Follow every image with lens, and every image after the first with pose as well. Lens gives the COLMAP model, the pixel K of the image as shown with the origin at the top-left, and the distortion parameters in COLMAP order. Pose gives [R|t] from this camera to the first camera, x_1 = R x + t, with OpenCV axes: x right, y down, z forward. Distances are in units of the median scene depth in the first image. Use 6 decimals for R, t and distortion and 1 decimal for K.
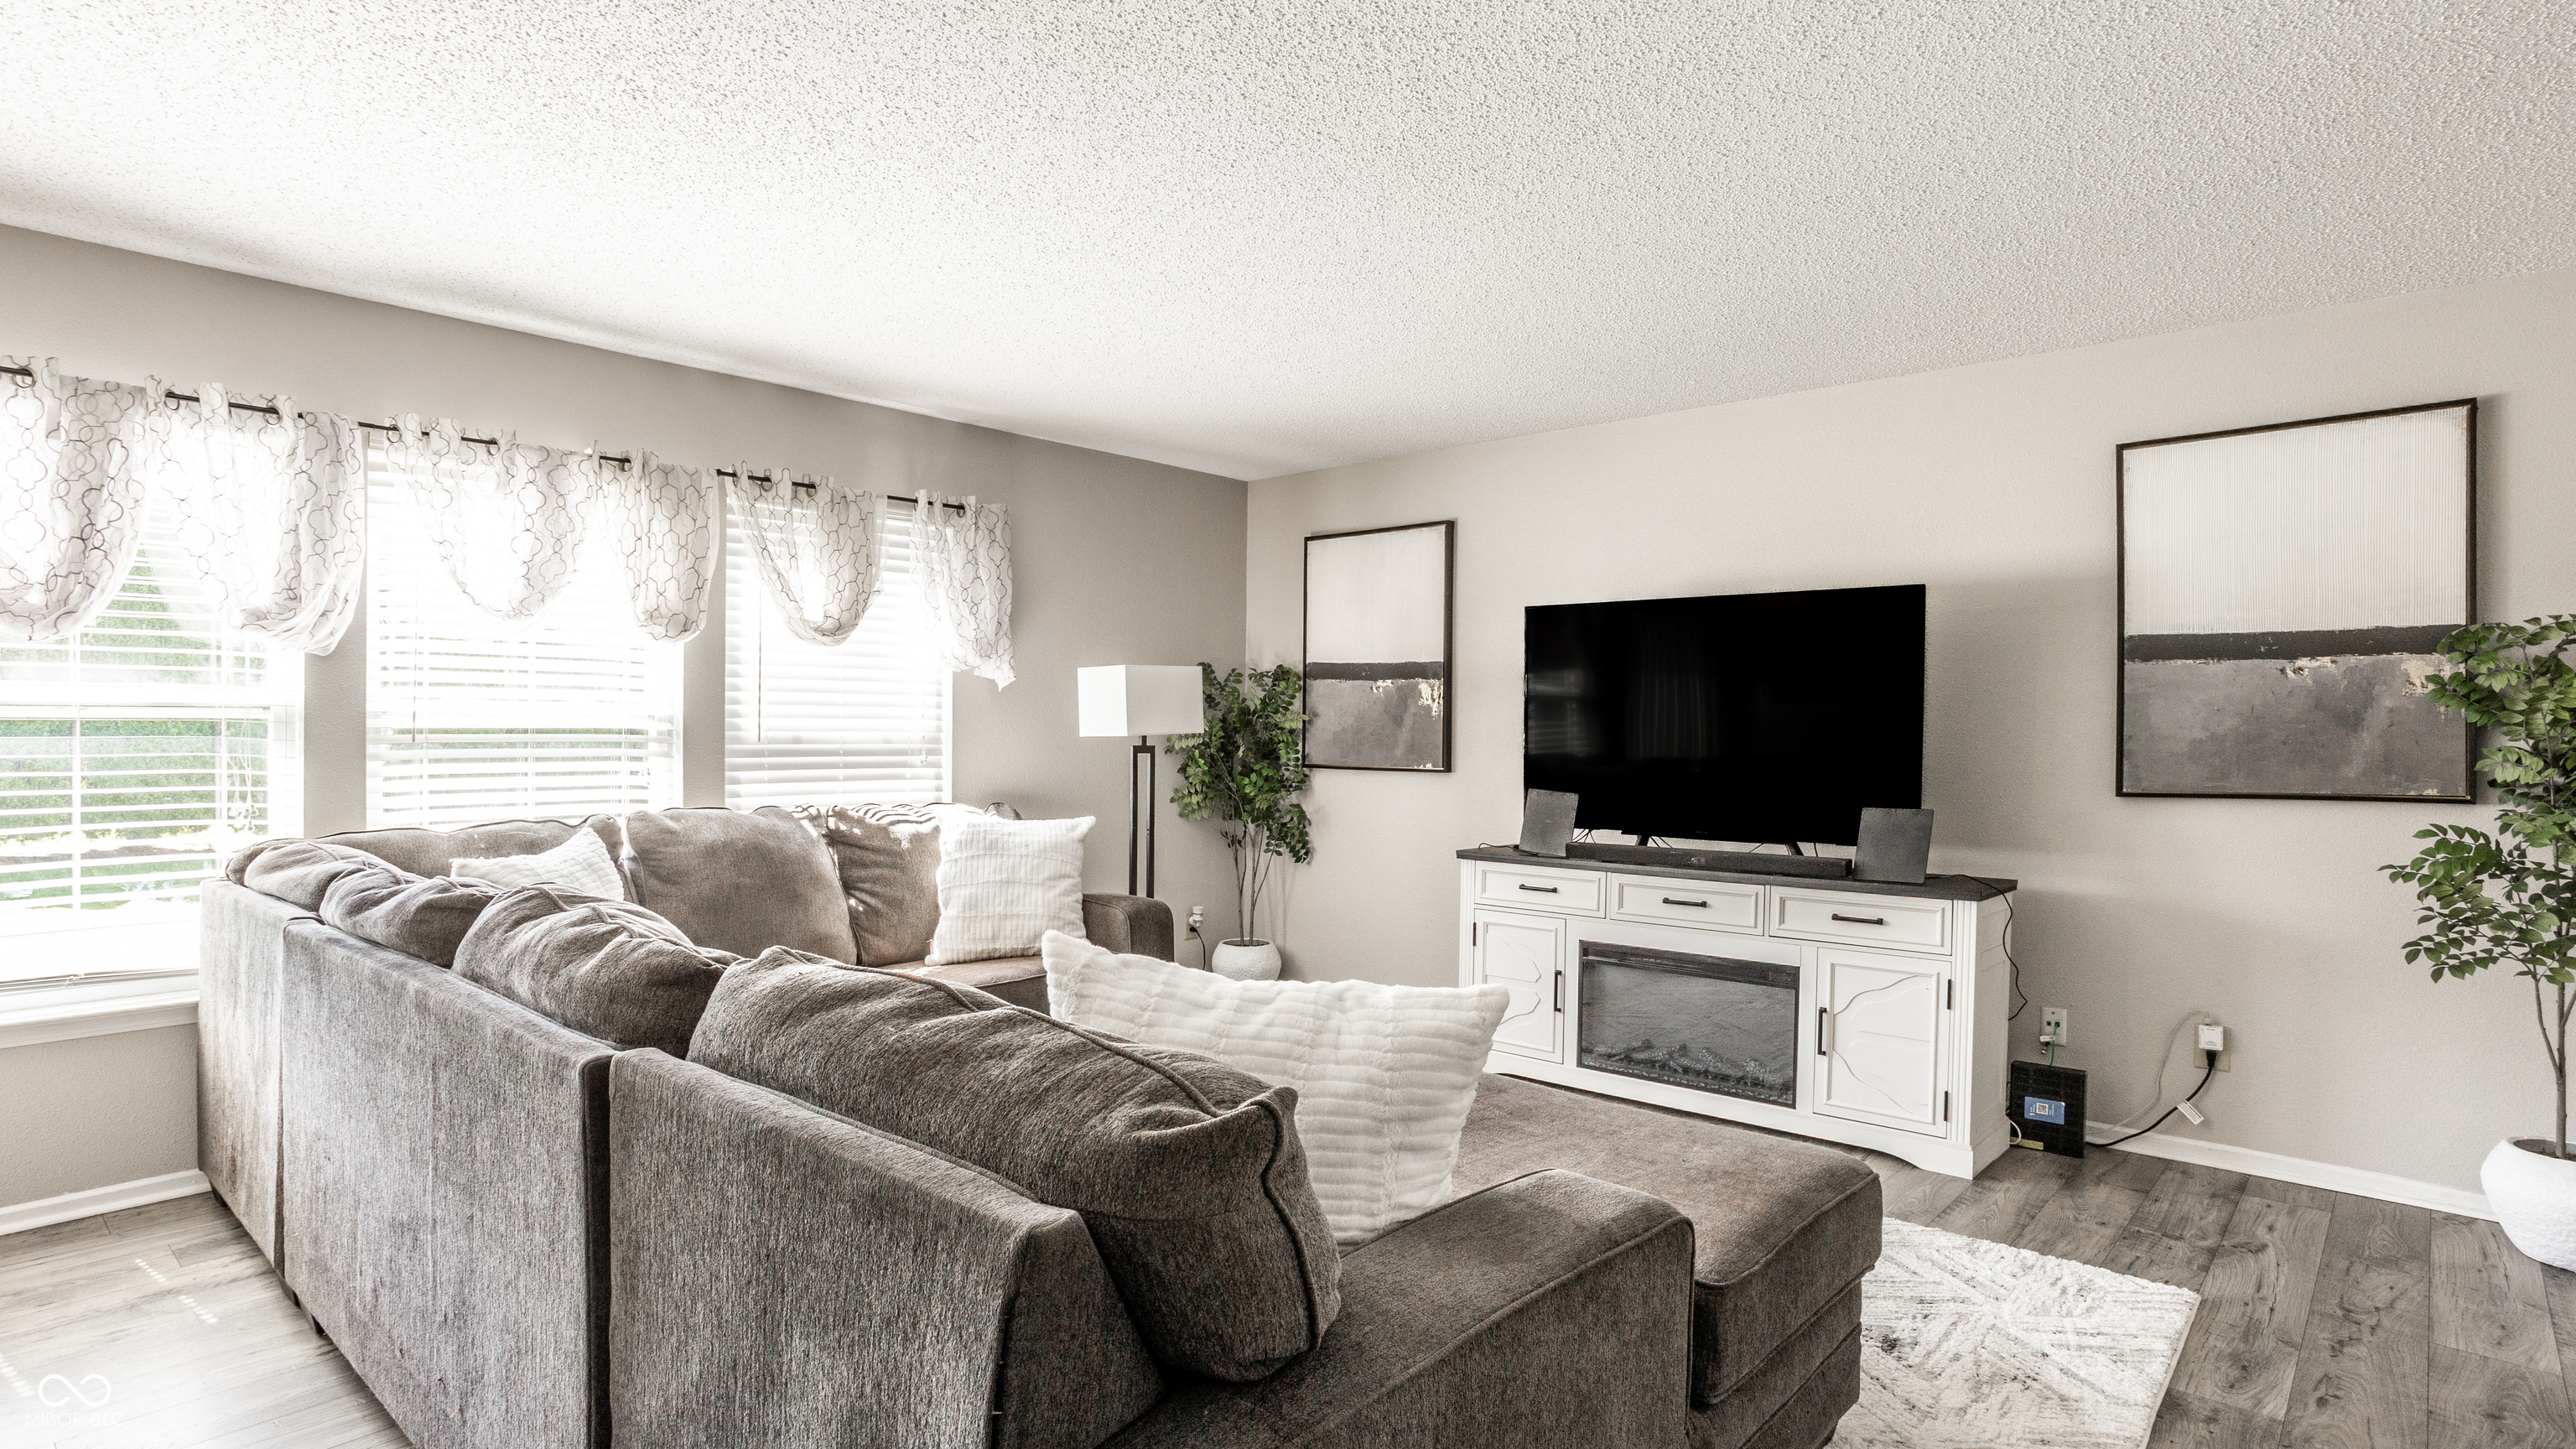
lens RADIAL K [[1312.1, 0, 1287.6], [0, 1312.1, 730.7], [0, 0, 1]] dist [-0.017187, 0.018233]
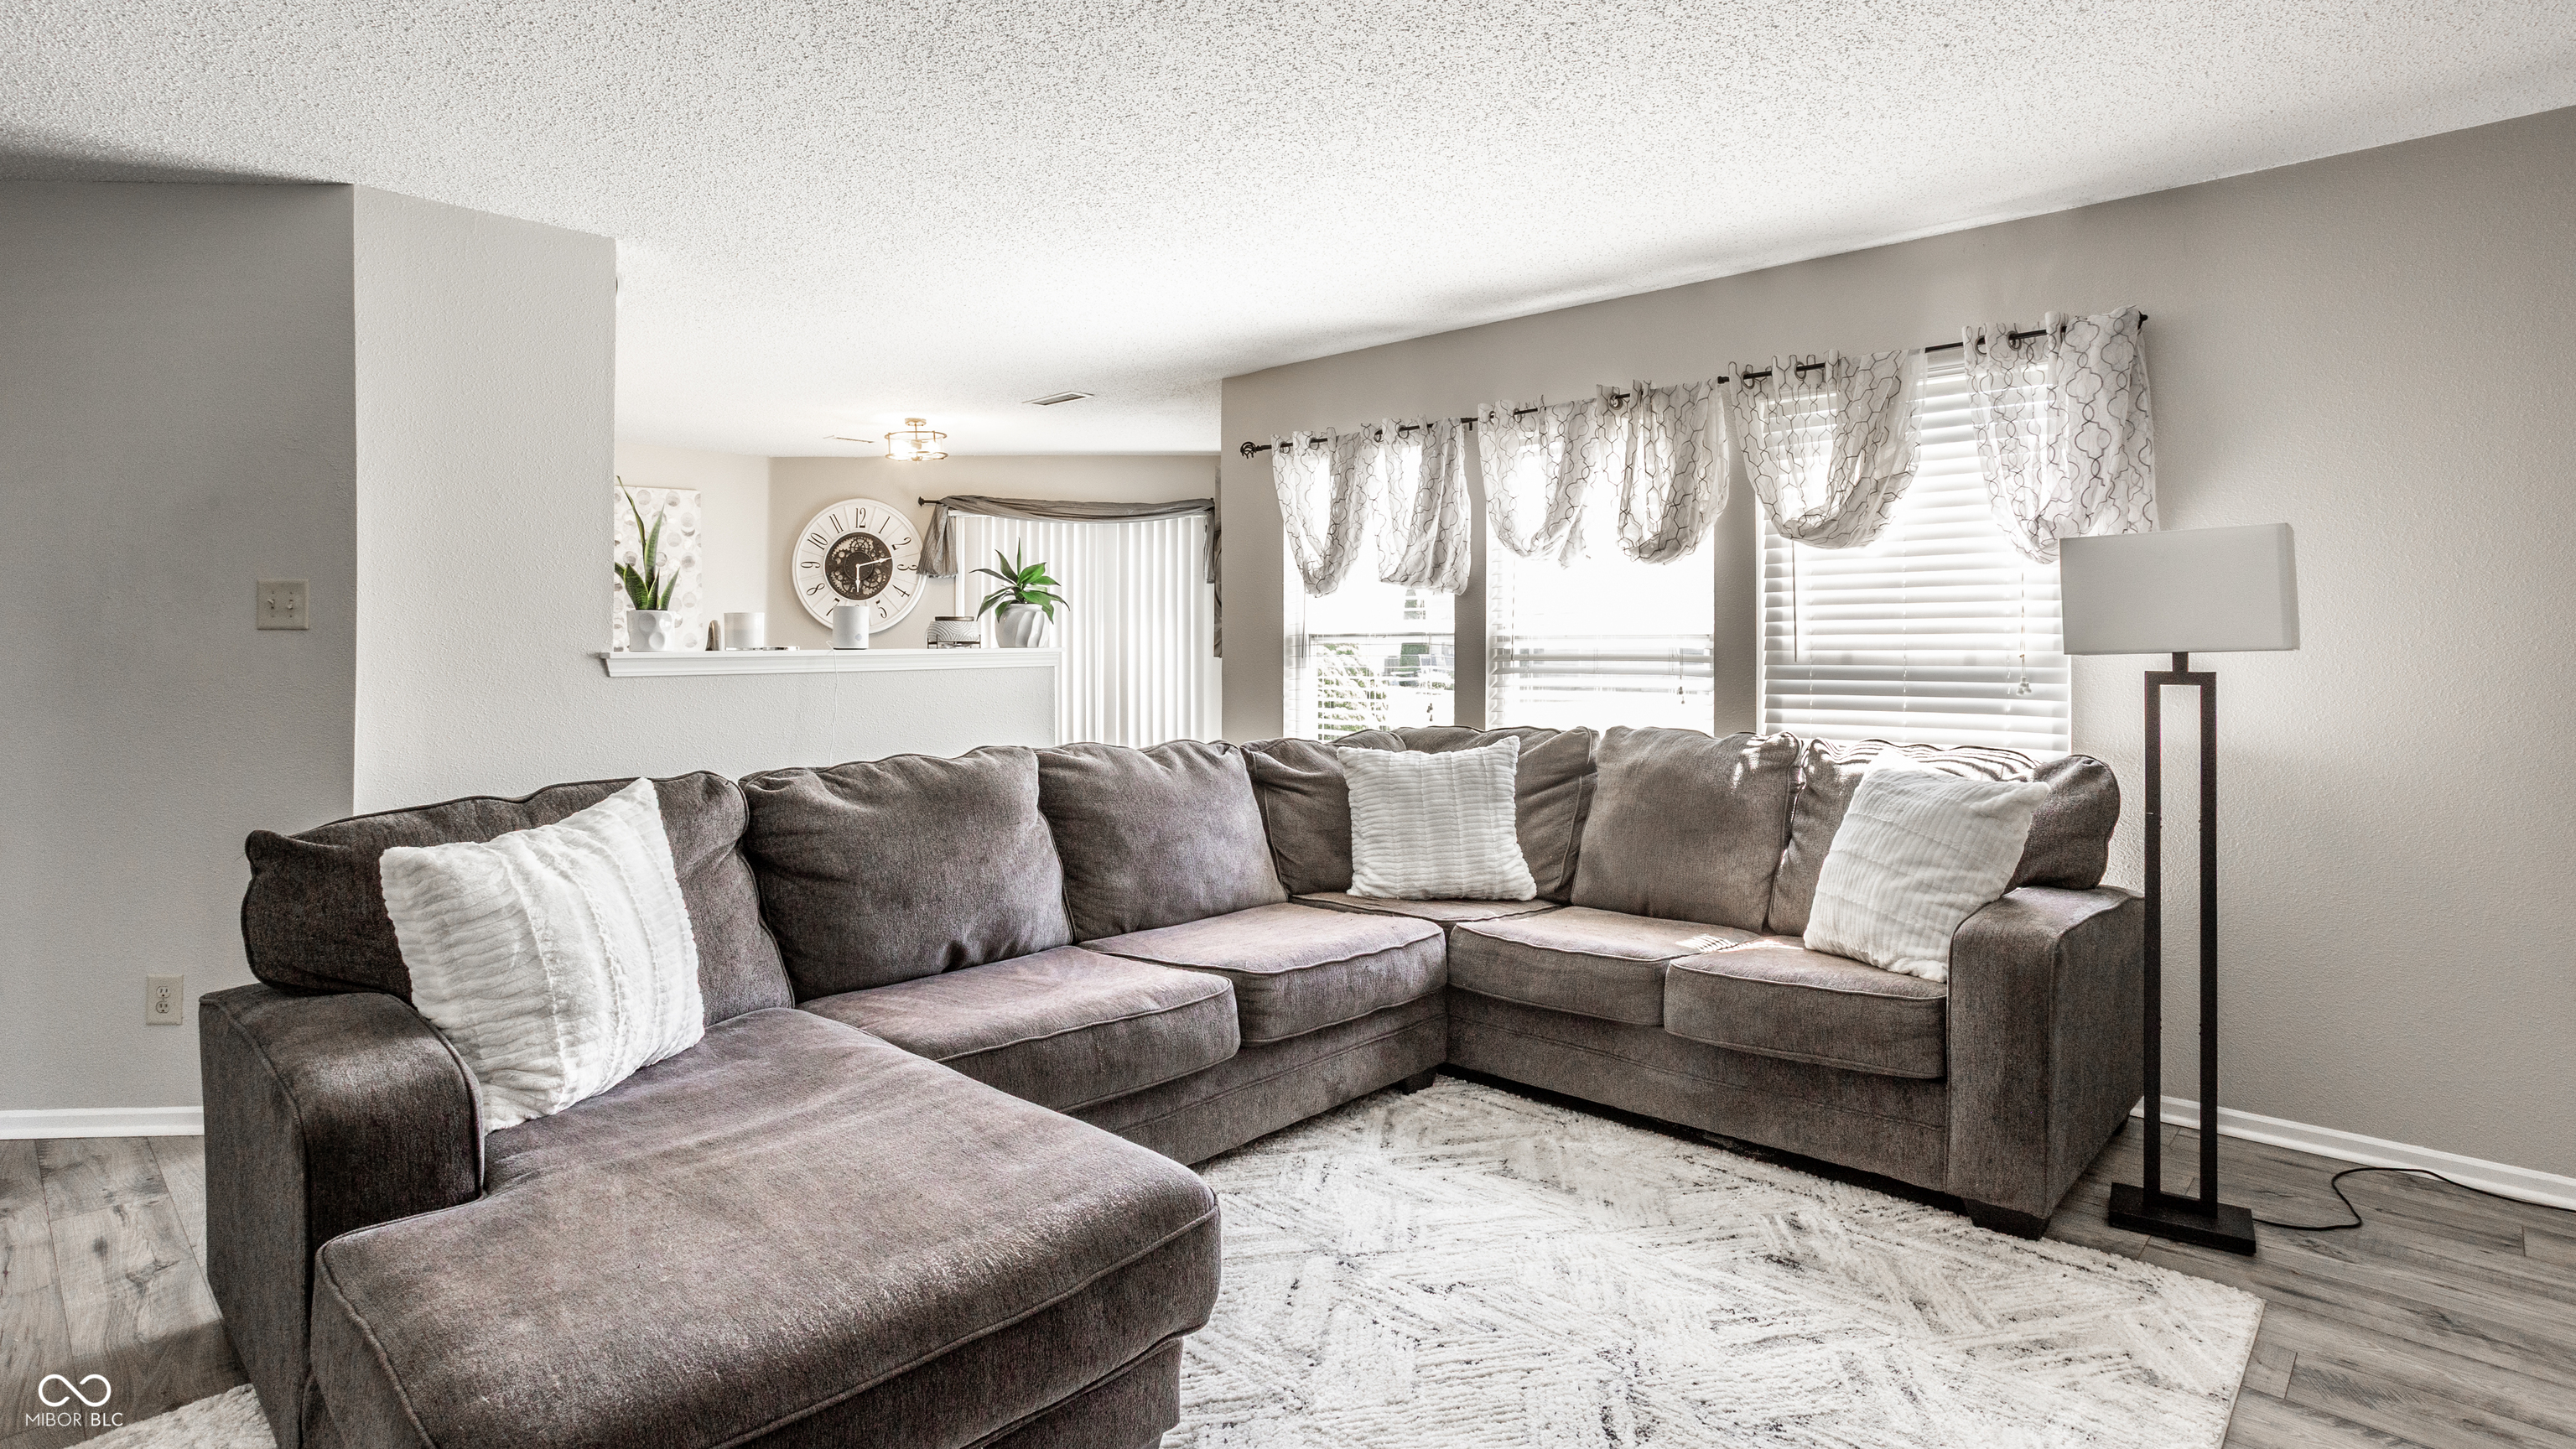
lens RADIAL K [[1312.1, 0, 1292.6], [0, 1312.1, 632.7], [0, 0, 1]] dist [-0.017187, 0.018233]
pose [[0.008105, -0.015513, -0.999847, 0.577474], [0.002536, 0.999877, -0.015493, 0.001929], [0.999964, -0.002410, 0.008144, 0.753990]]
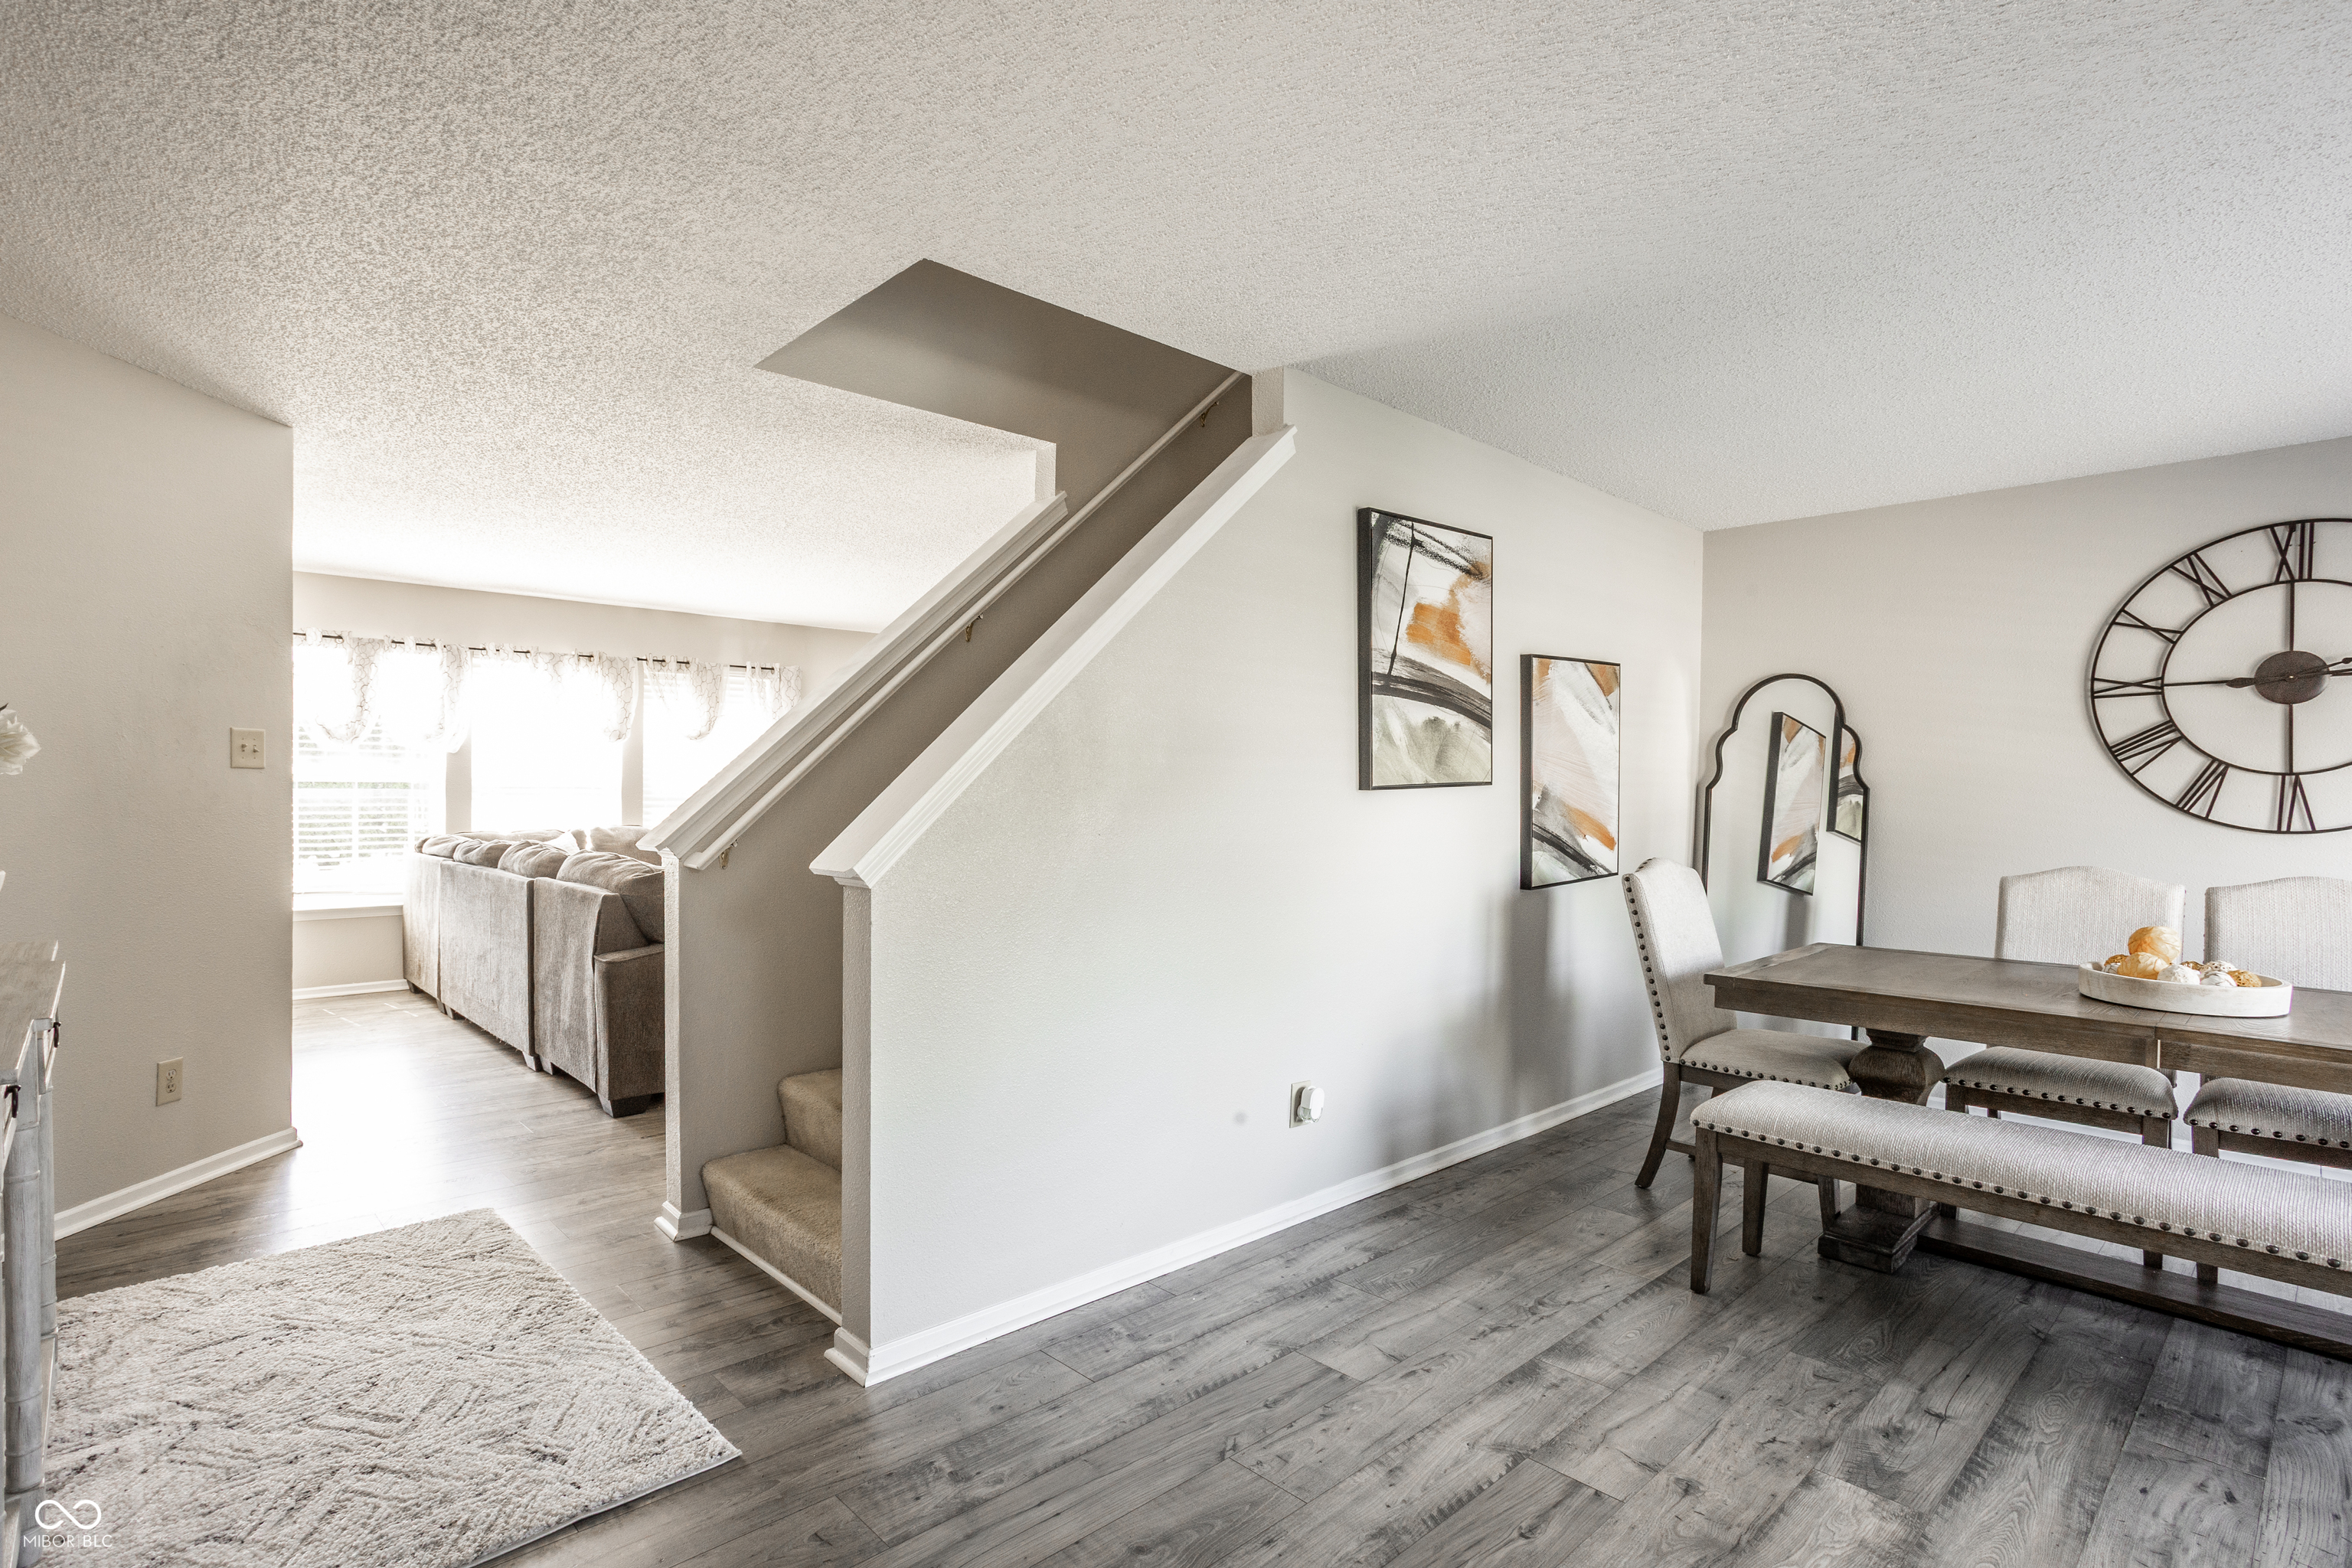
lens RADIAL K [[1205.4, 0, 1175.0], [0, 1205.4, 791.6], [0, 0, 1]] dist [-0.021537, 0.009465]
pose [[0.996146, 0.001424, -0.087694, 0.601940], [-0.001636, 0.999996, -0.002347, 0.009448], [0.087691, 0.002482, 0.996145, -0.835851]]
